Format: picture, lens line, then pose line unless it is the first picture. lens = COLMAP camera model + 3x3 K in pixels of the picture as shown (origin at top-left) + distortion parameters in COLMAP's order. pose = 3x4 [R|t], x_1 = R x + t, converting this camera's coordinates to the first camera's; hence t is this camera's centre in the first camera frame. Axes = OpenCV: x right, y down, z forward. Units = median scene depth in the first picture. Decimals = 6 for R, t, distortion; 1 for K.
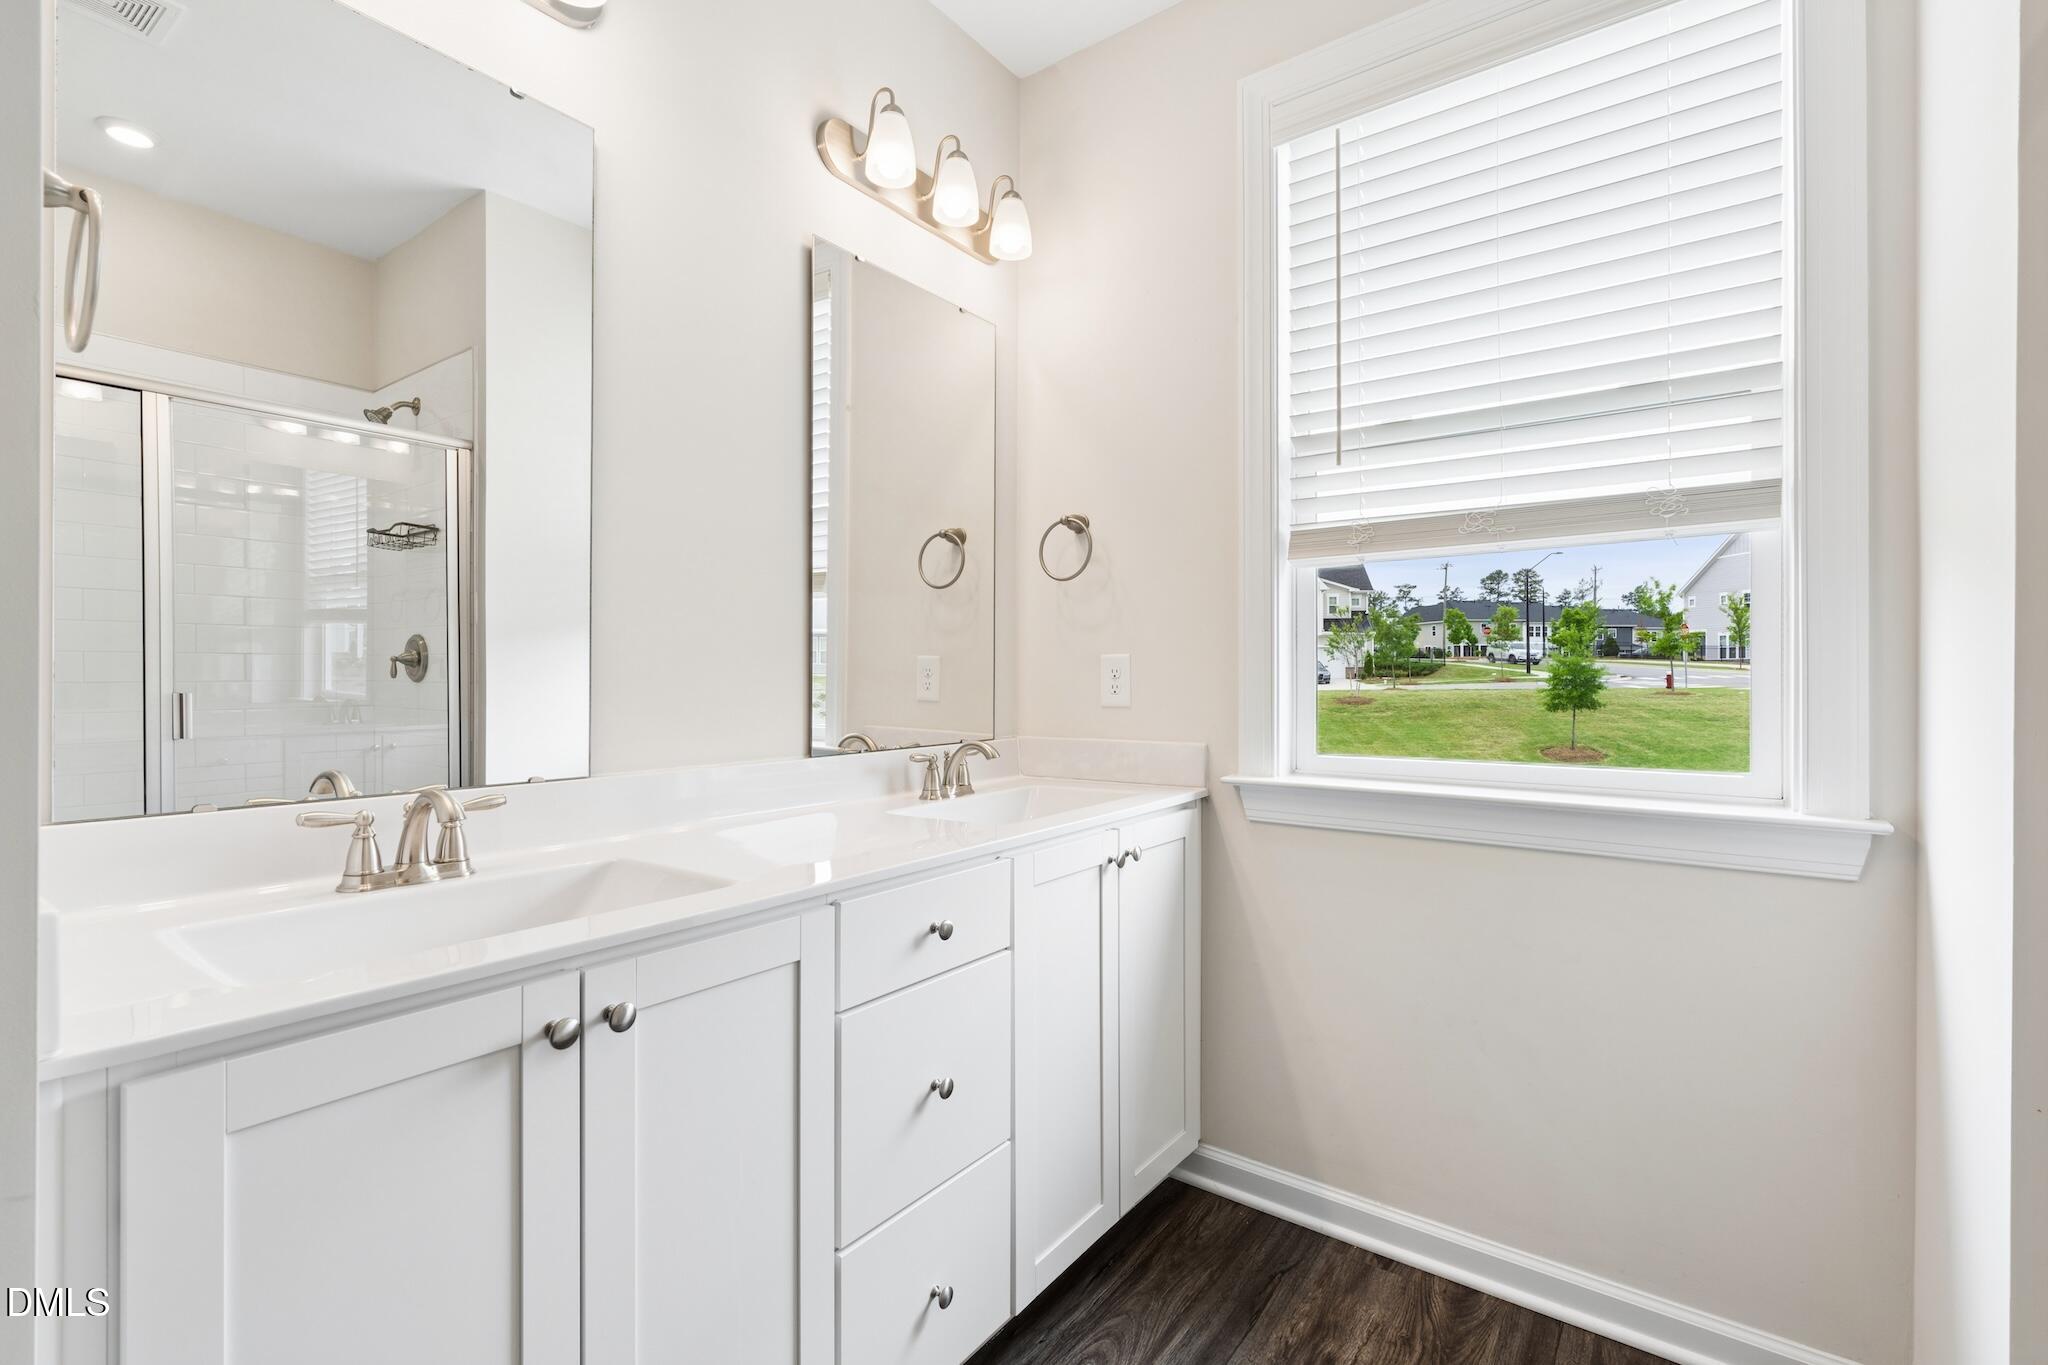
lens RADIAL K [[929.3, 0, 1028.8], [0, 929.3, 681.6], [0, 0, 1]] dist [-0.002085, 0.001057]
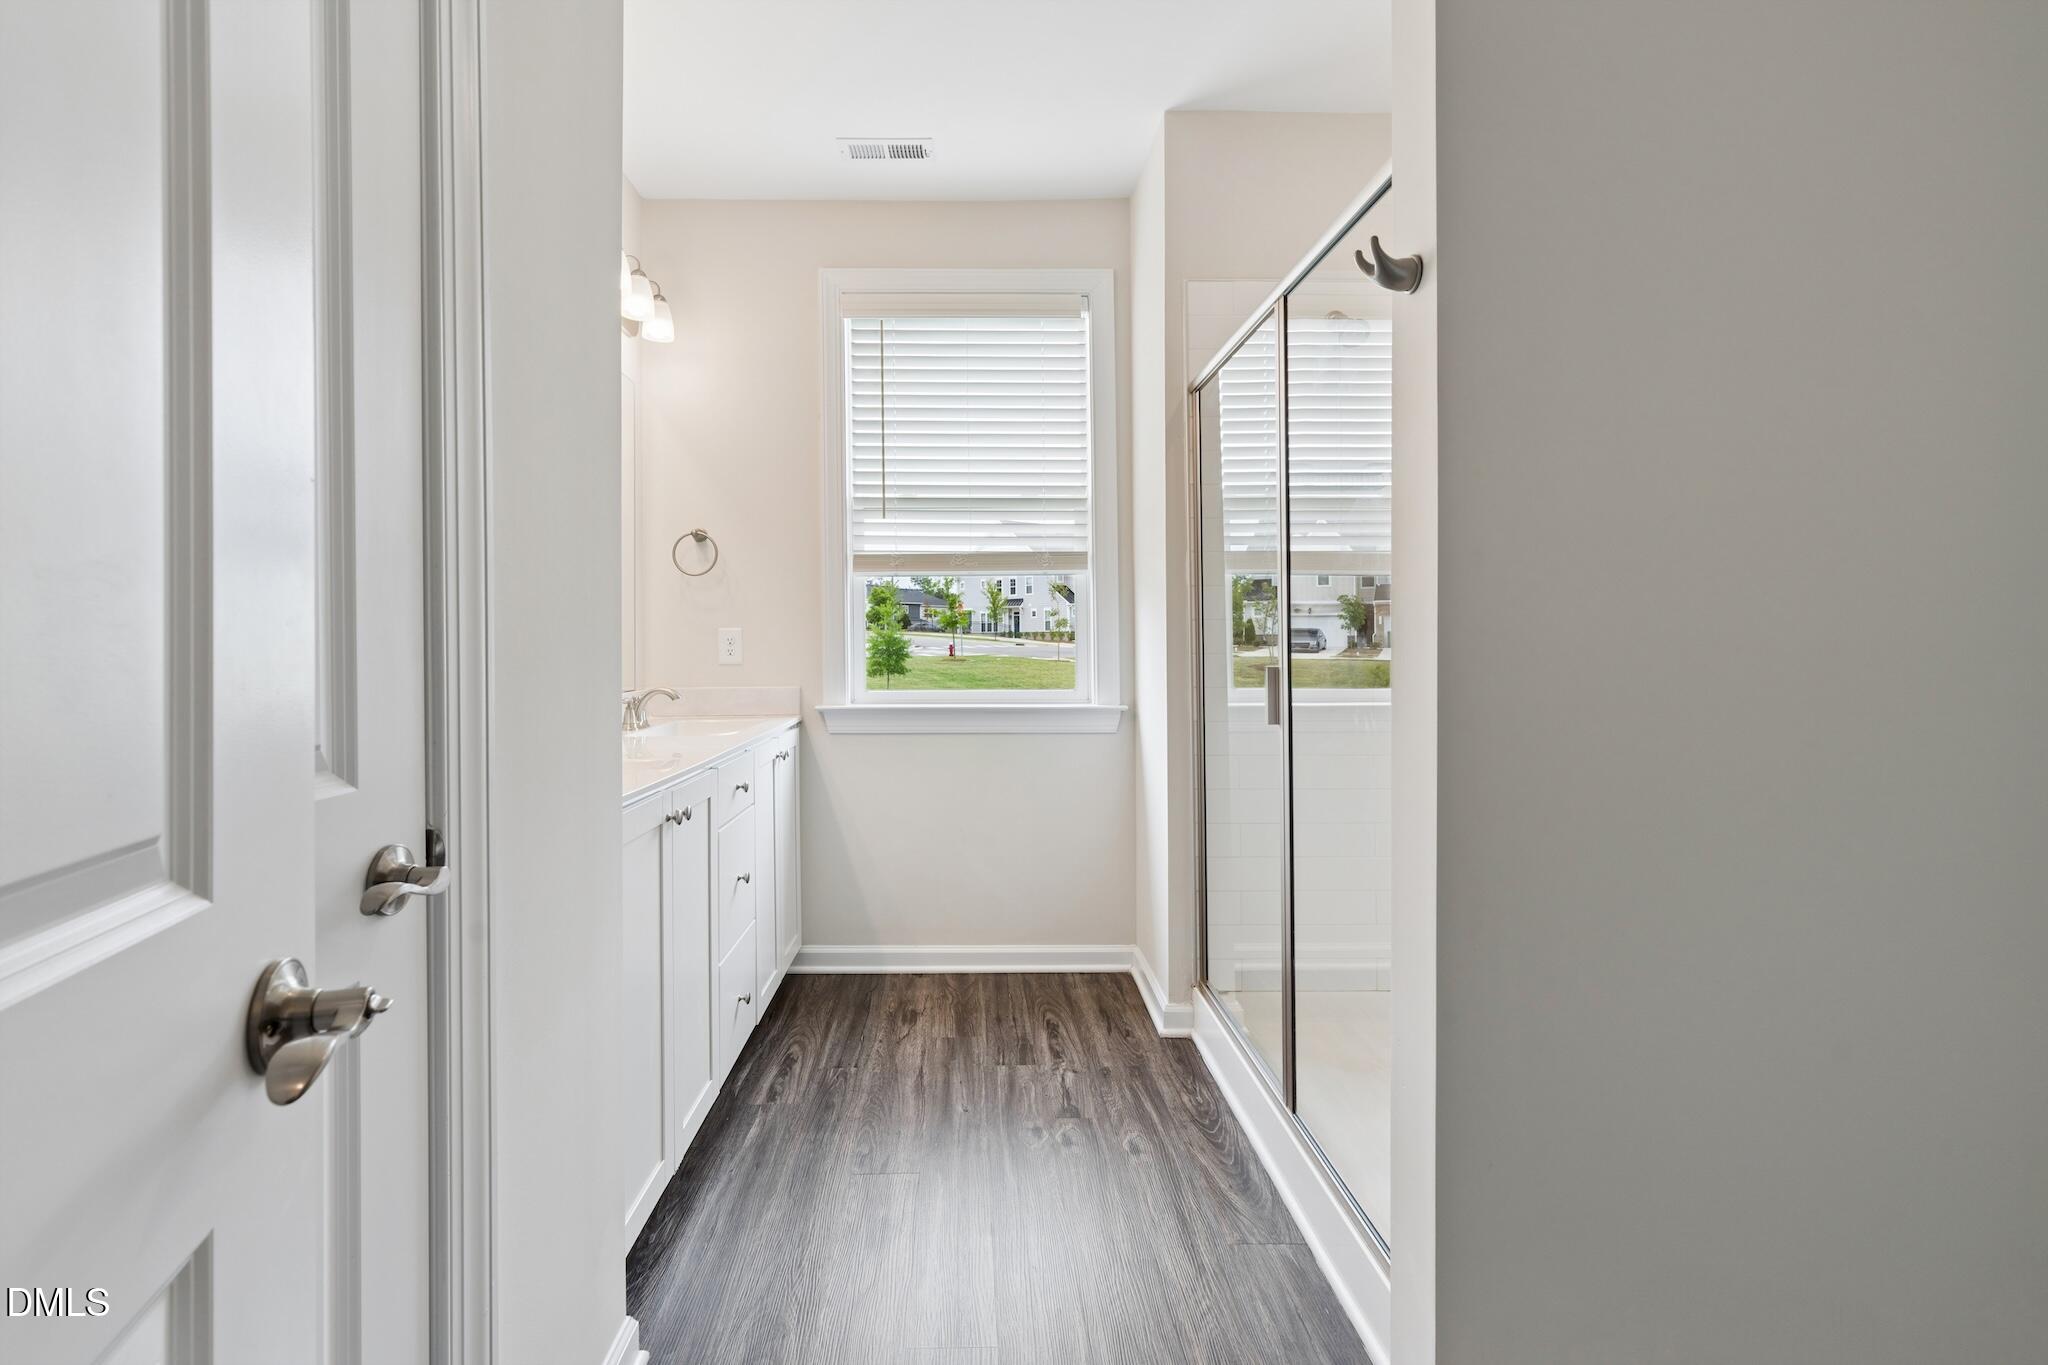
lens RADIAL K [[929.3, 0, 975.7], [0, 929.3, 620.1], [0, 0, 1]] dist [-0.002085, 0.001057]
pose [[0.805718, 0.013226, 0.592152, -0.509593], [0.007657, 0.999435, -0.032742, 0.009408], [-0.592250, 0.030915, 0.805161, -0.440176]]
